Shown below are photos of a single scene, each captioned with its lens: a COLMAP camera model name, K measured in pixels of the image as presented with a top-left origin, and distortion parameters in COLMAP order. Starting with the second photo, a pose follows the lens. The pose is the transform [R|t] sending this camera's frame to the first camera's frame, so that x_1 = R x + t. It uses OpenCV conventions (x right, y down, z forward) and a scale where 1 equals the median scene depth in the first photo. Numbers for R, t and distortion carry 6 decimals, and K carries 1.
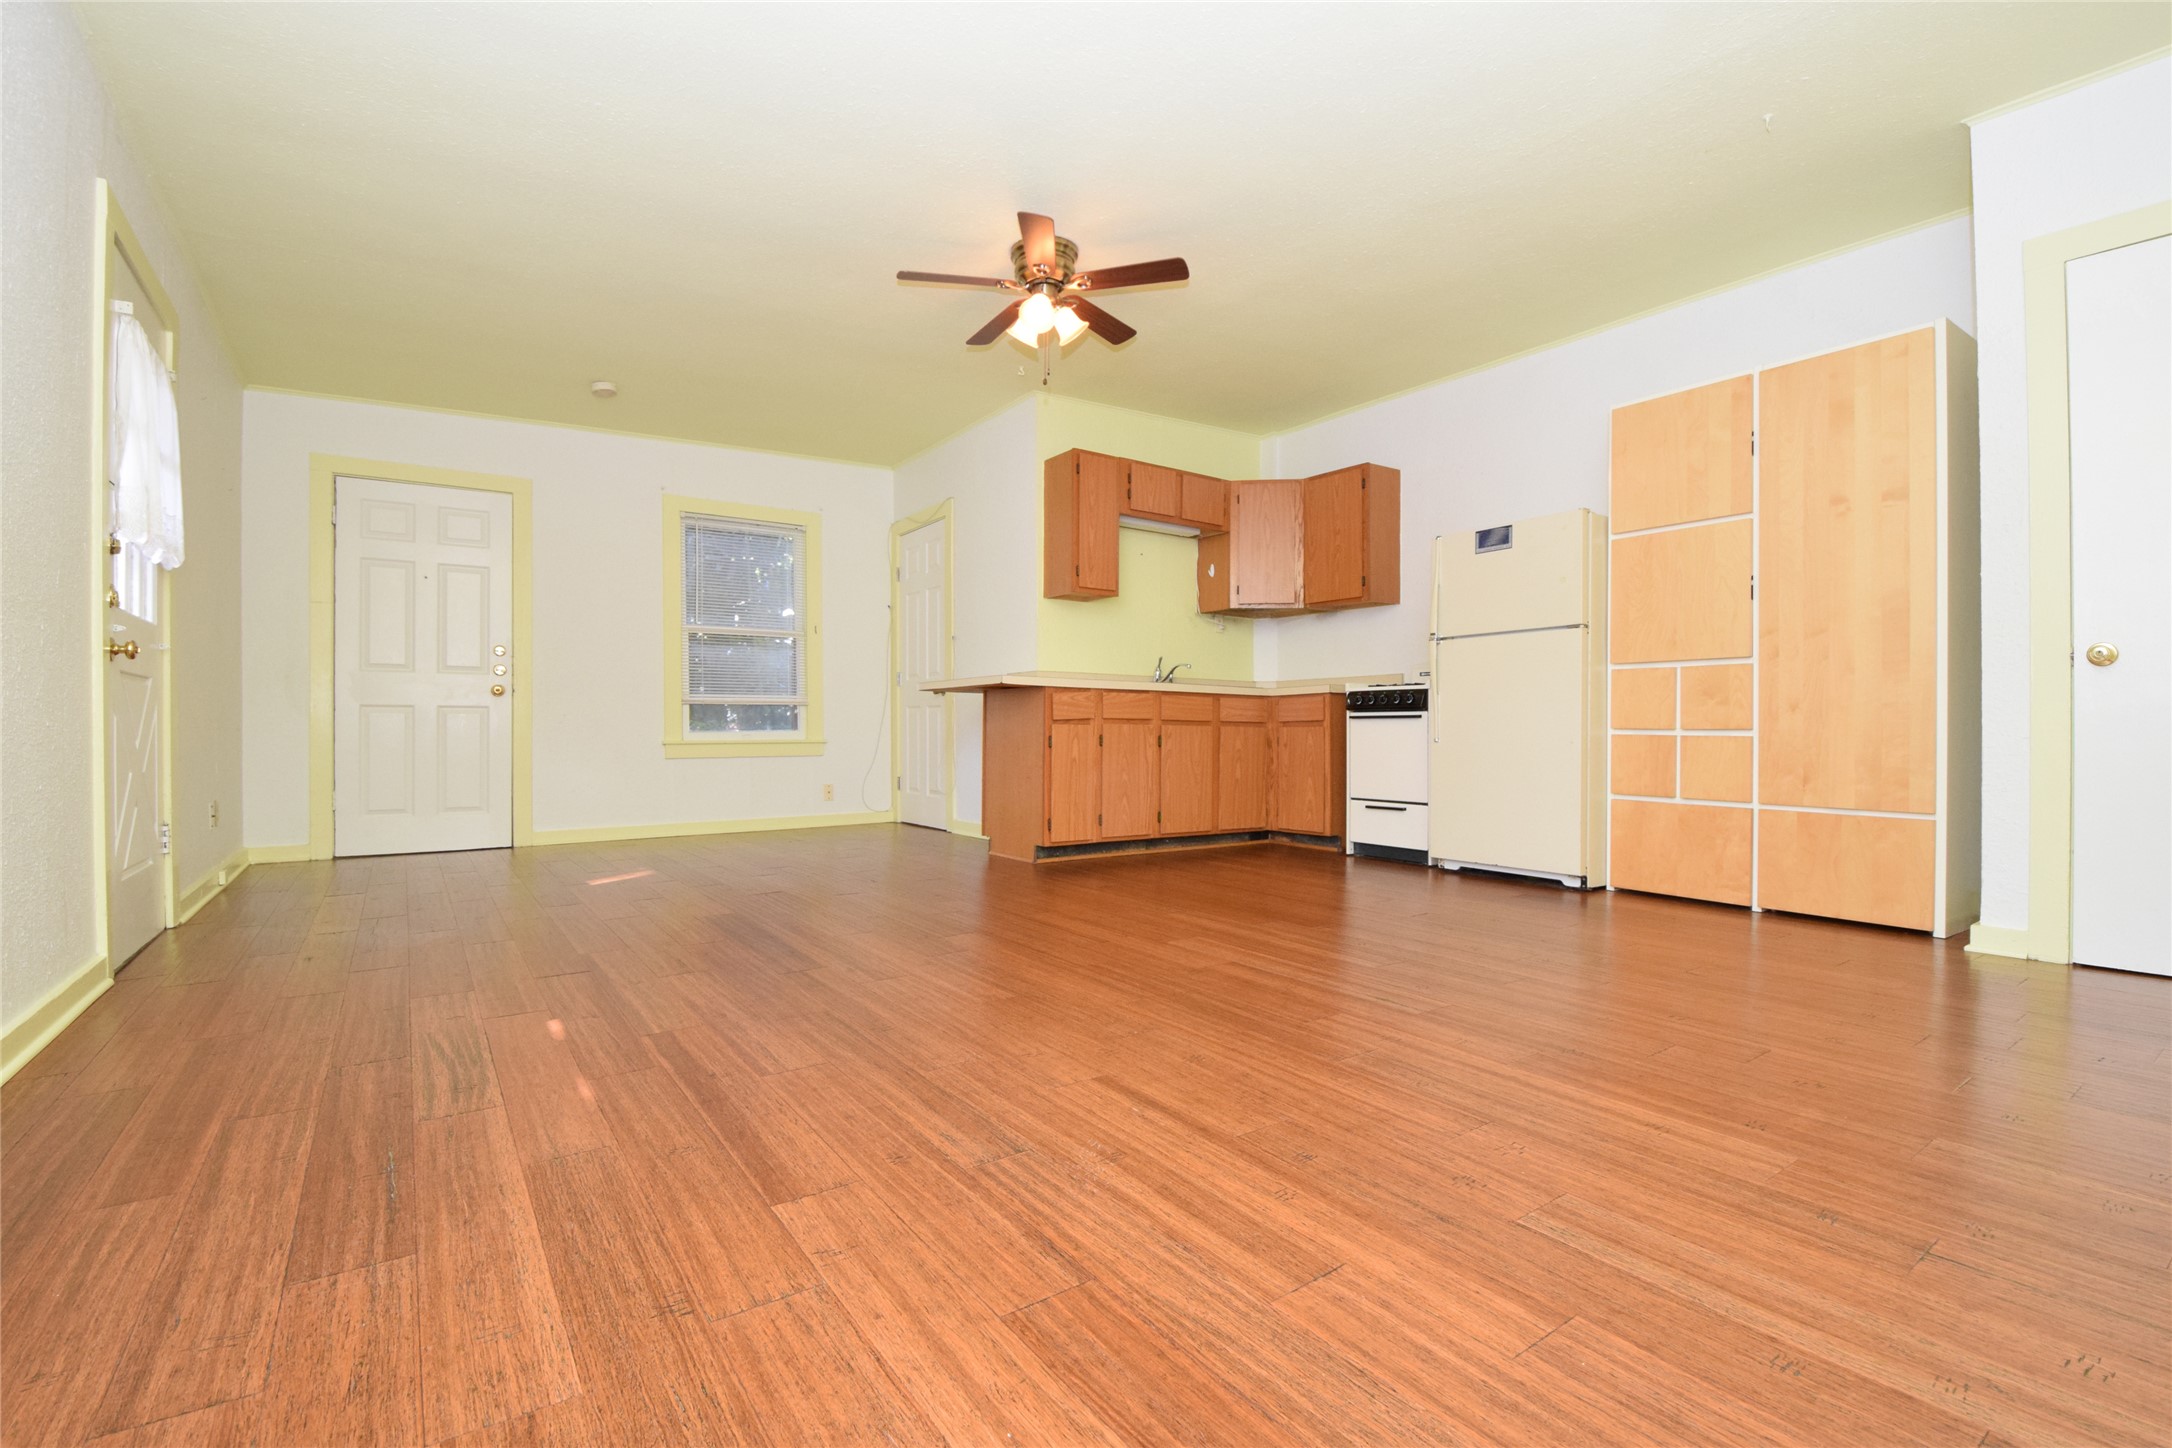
lens RADIAL K [[952.7, 0, 1085.5], [0, 952.7, 735.4], [0, 0, 1]] dist [0.005694, -0.014000]
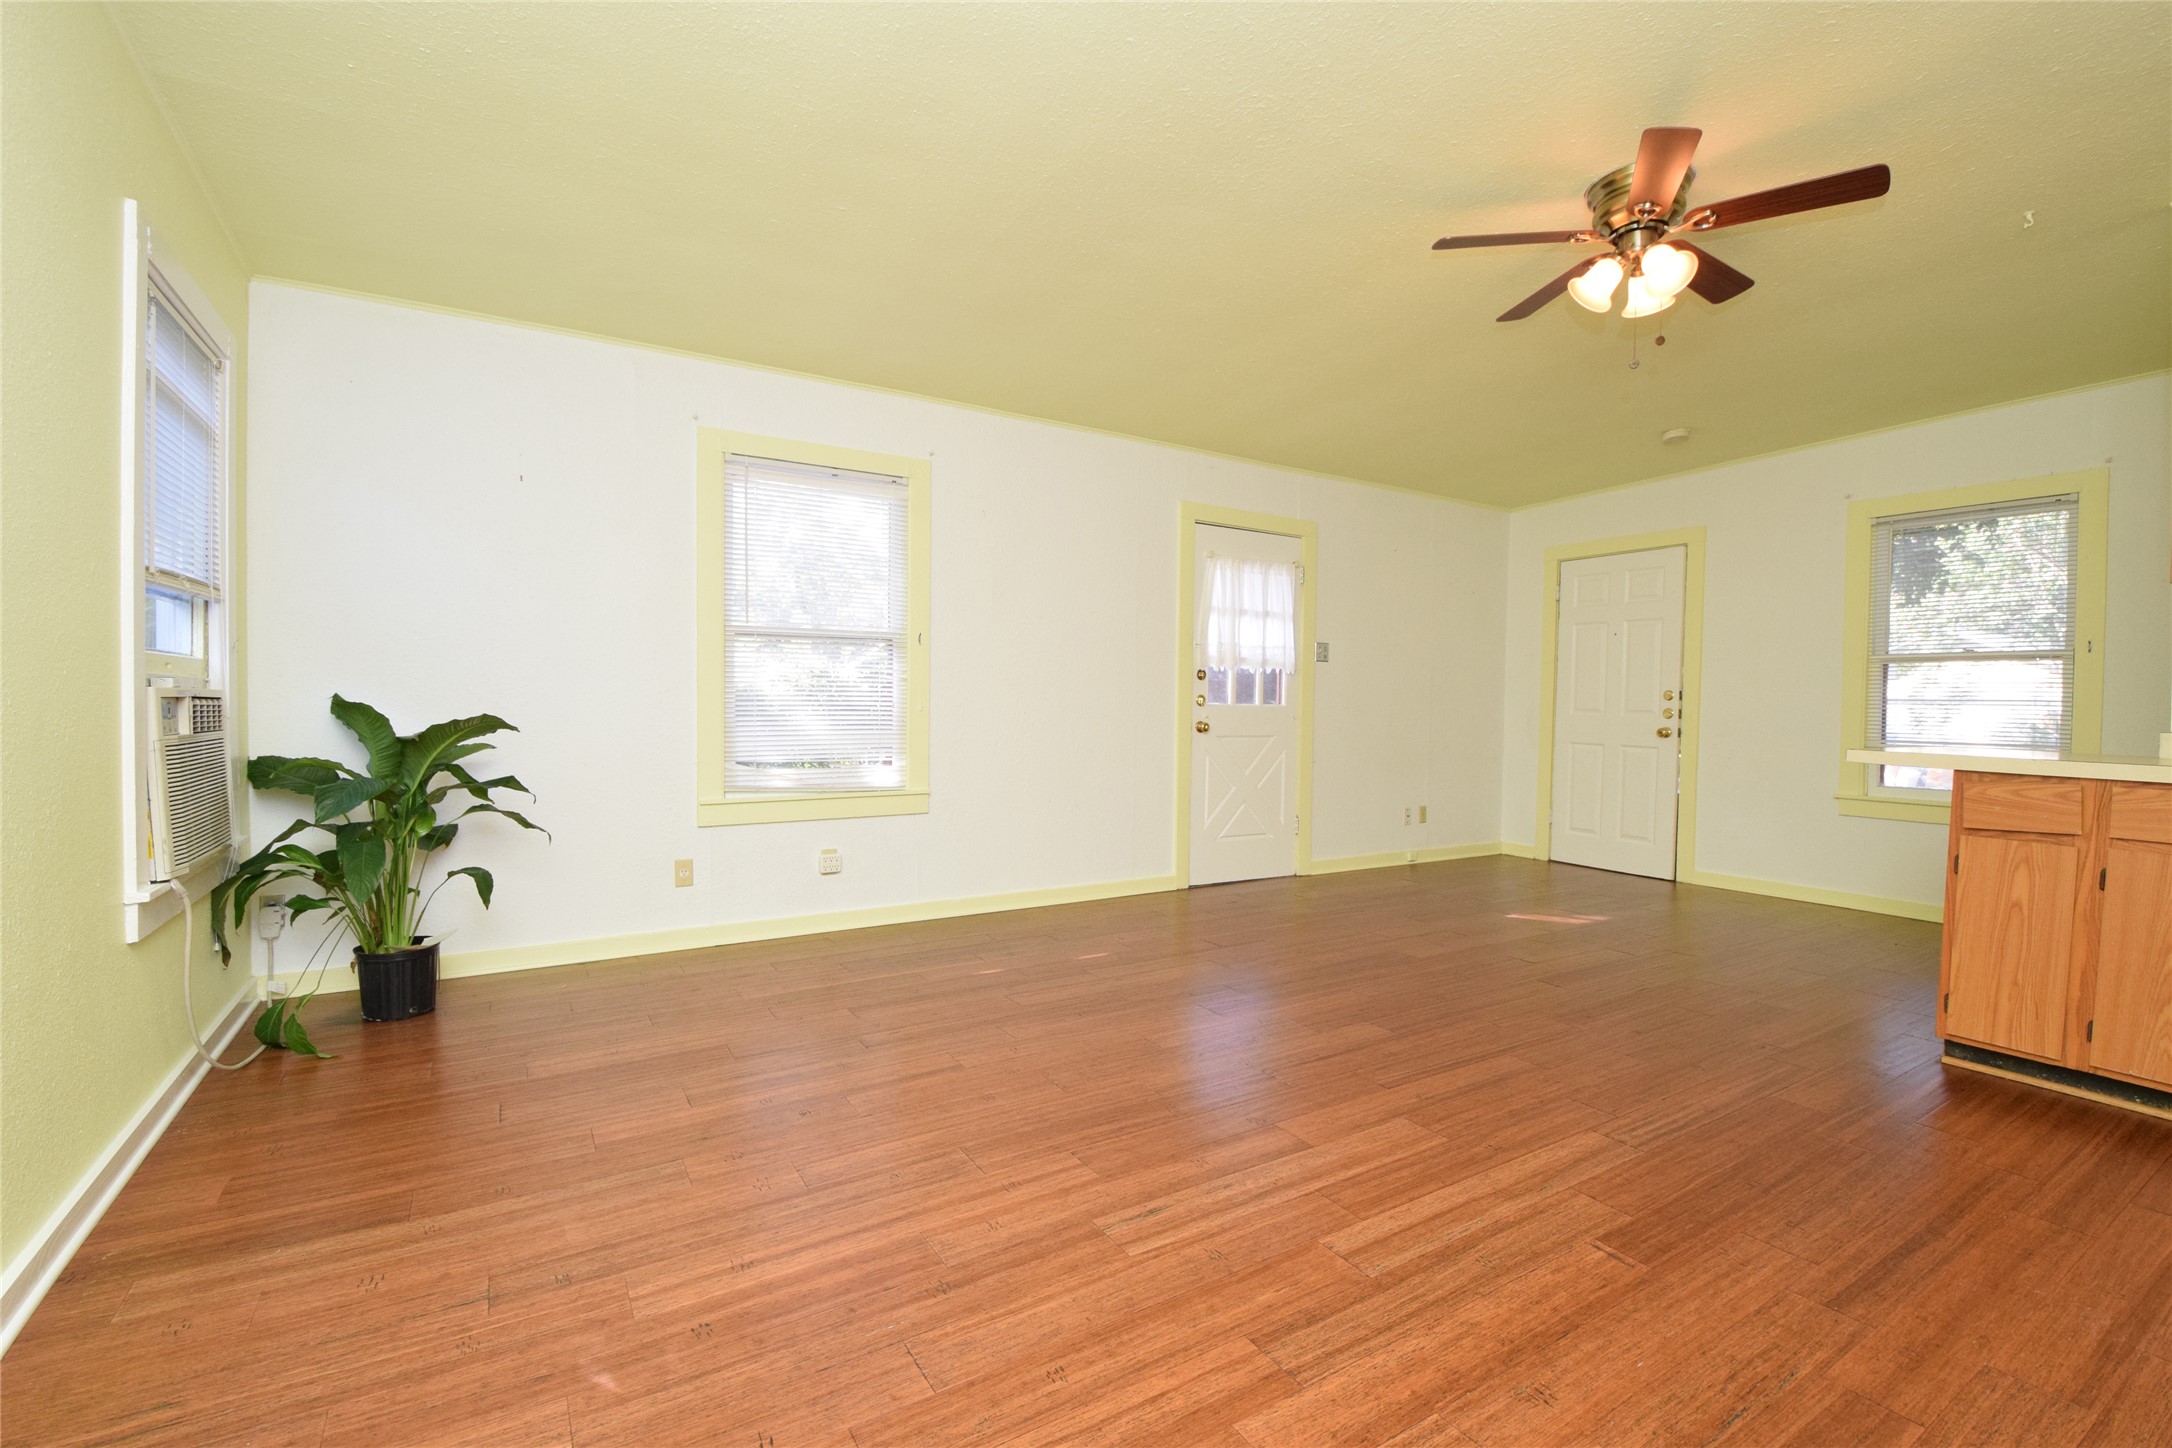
lens RADIAL K [[952.7, 0, 1109.4], [0, 952.7, 733.0], [0, 0, 1]] dist [0.005694, -0.014000]
pose [[-0.043224, 0.036132, -0.998412, 0.558256], [-0.025262, 0.998987, 0.037246, -0.081288], [0.998746, 0.026832, -0.042267, 0.493244]]
